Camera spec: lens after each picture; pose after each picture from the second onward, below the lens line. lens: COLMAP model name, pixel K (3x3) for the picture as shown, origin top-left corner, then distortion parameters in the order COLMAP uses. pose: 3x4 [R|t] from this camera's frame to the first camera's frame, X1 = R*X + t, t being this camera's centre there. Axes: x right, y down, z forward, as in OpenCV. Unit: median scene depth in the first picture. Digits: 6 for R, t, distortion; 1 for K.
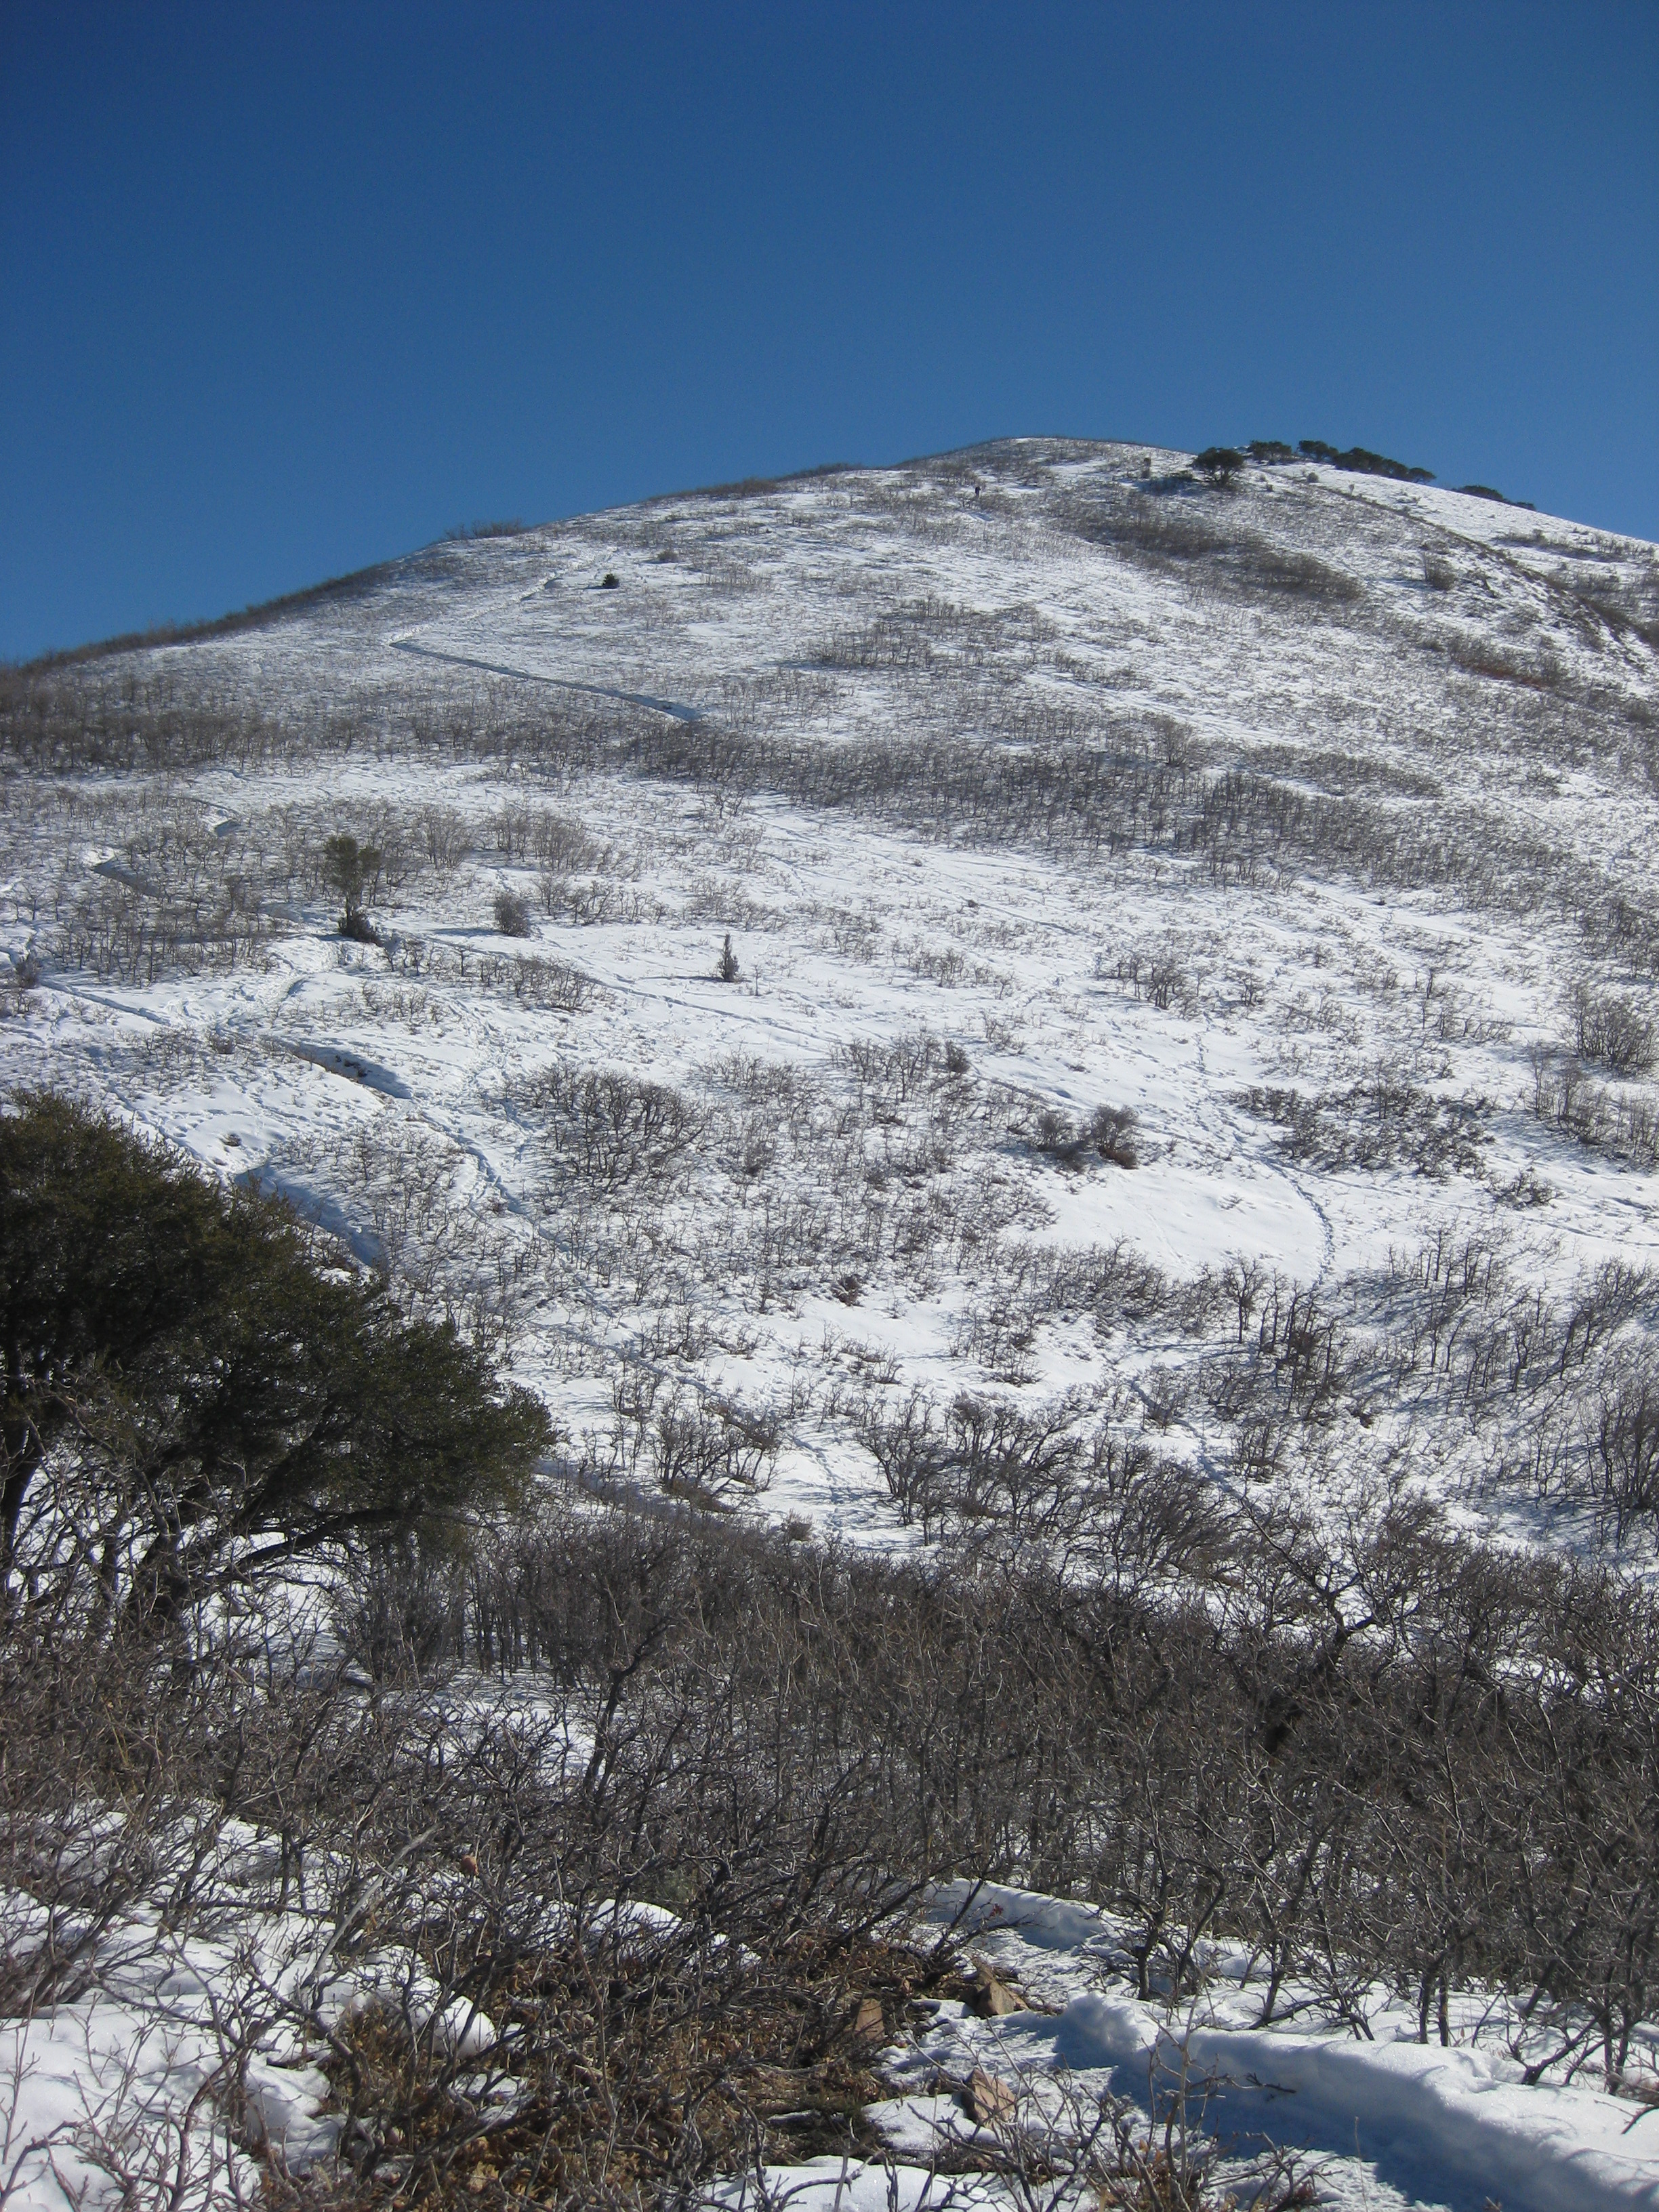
lens RADIAL K [[2682.0, 0, 829.5], [0, 2682.0, 1106.0], [0, 0, 1]] dist [-0.090341, 0.042393]
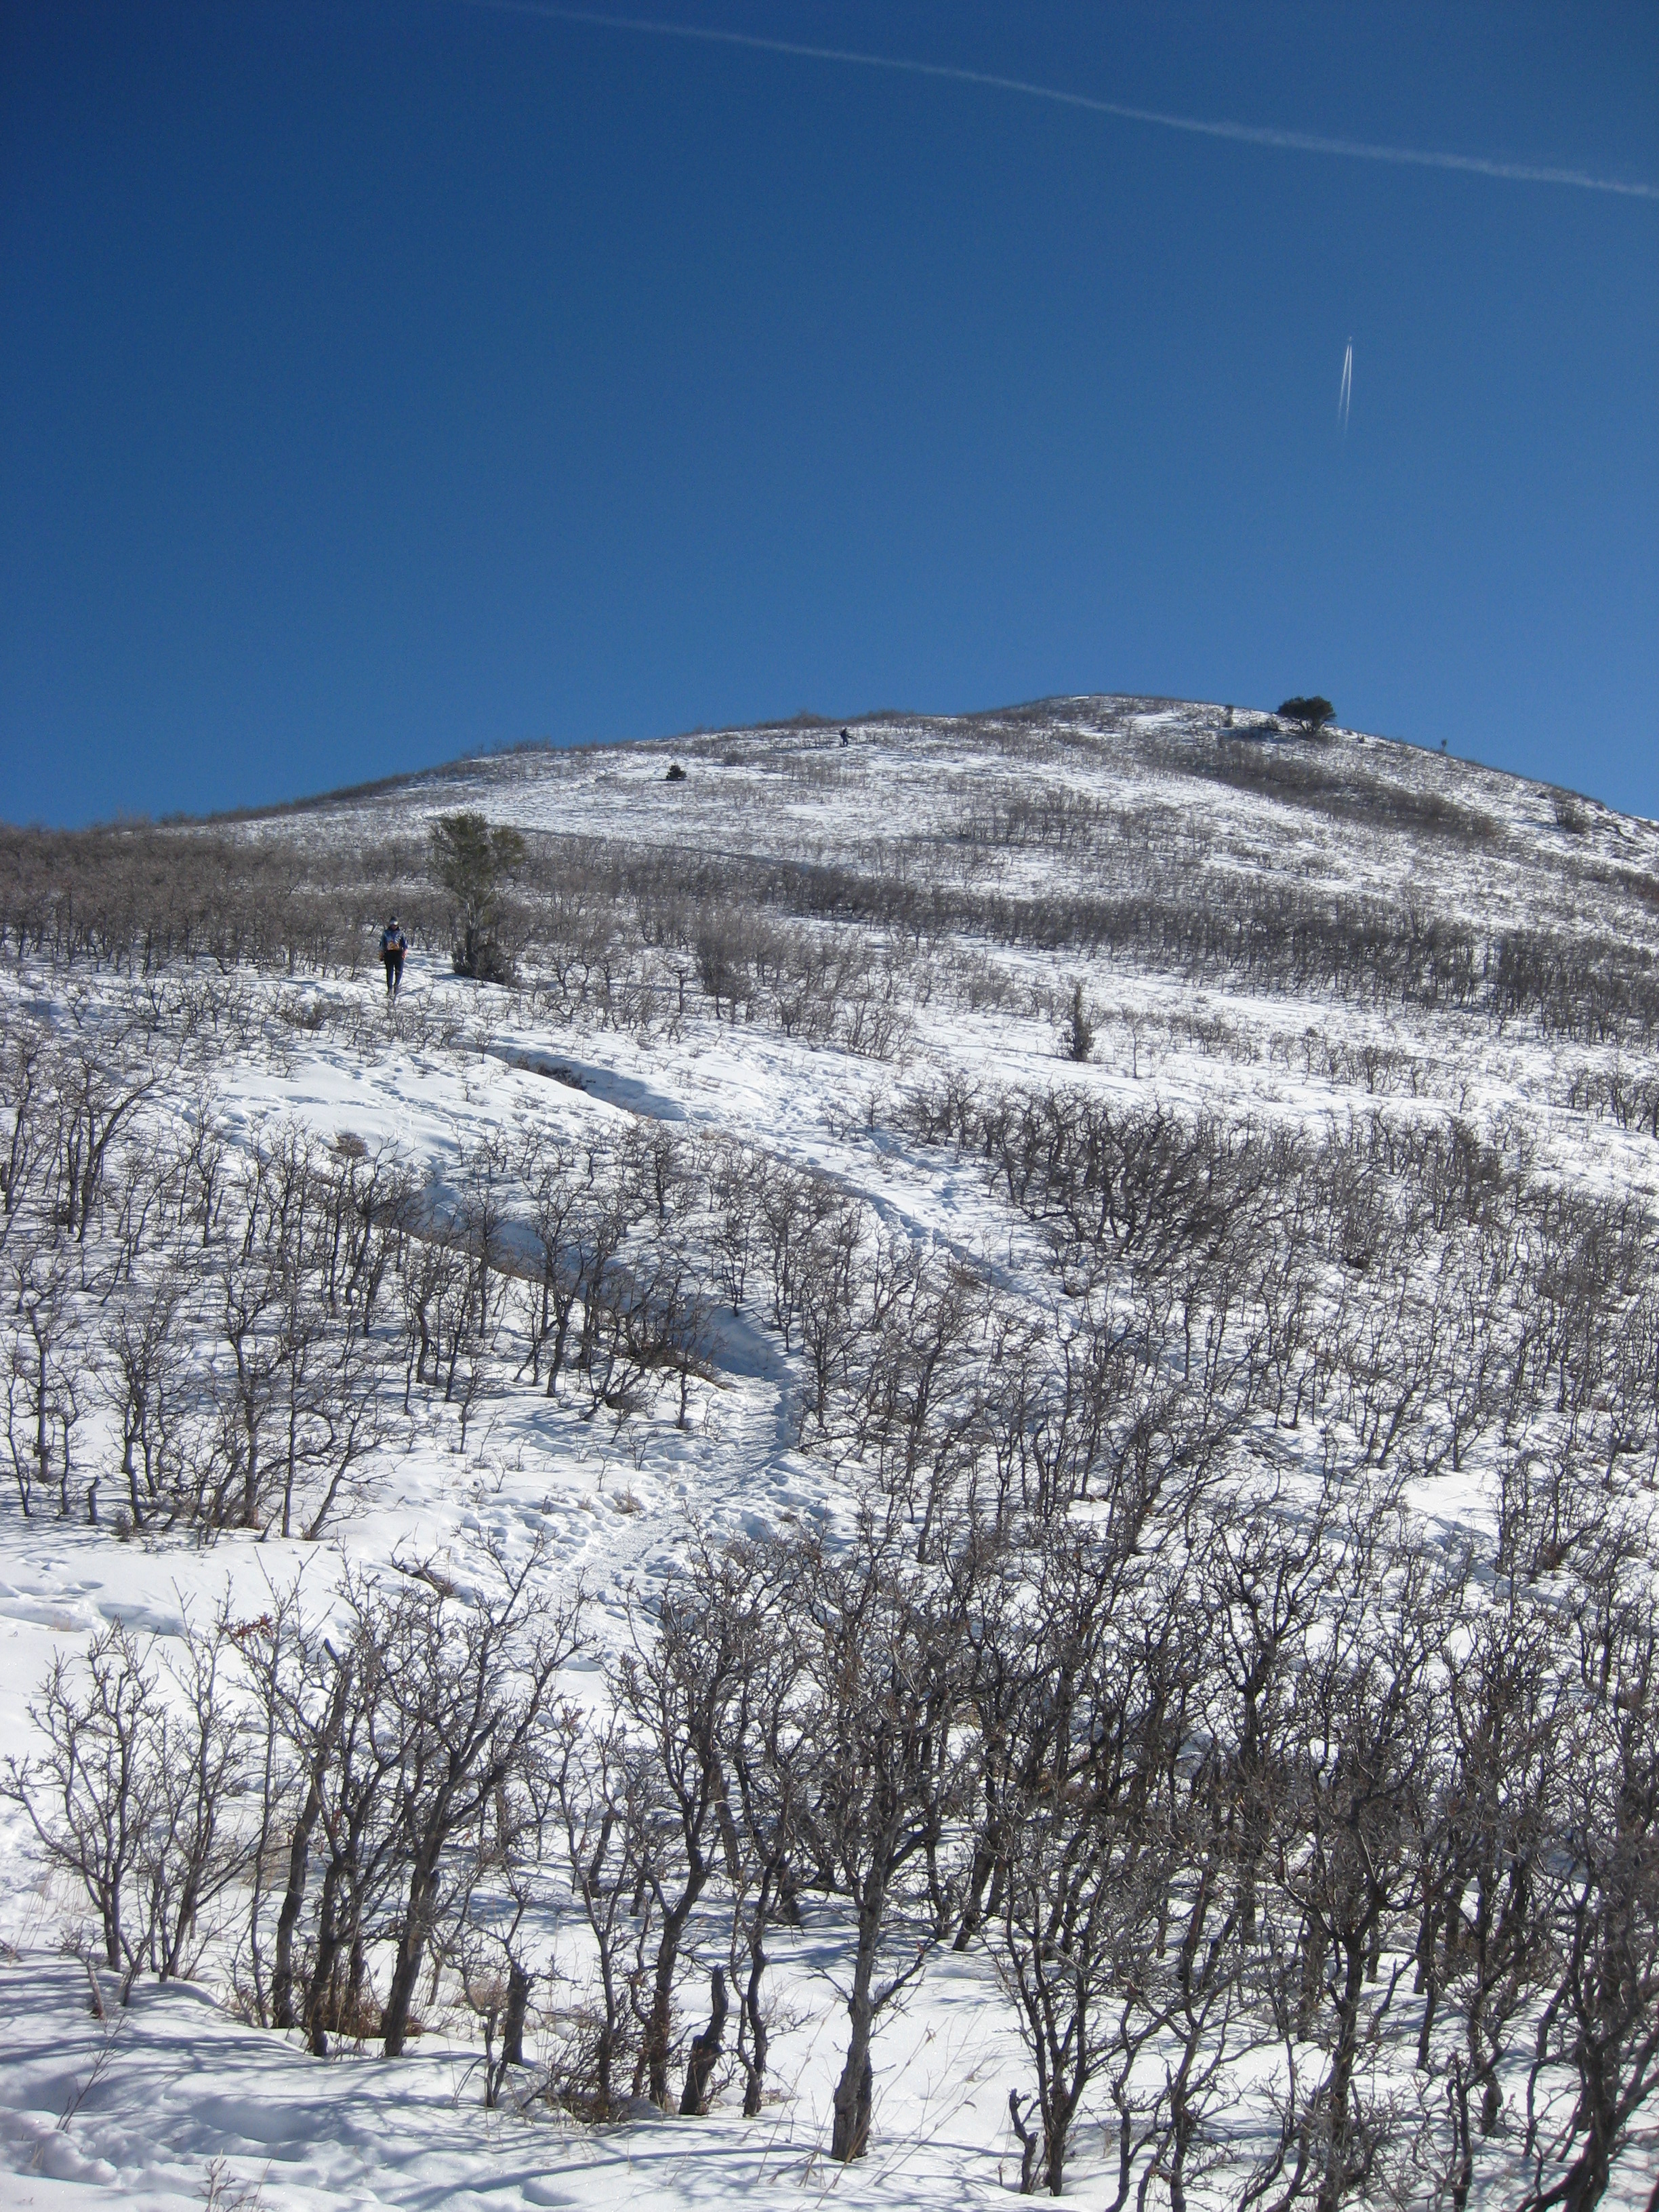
lens RADIAL K [[2682.0, 0, 829.5], [0, 2682.0, 1106.0], [0, 0, 1]] dist [-0.090341, 0.042393]
pose [[0.999753, -0.013339, 0.017757, -0.040121], [0.015696, 0.990027, -0.140004, 0.018488], [-0.015713, 0.140248, 0.989992, 0.148065]]
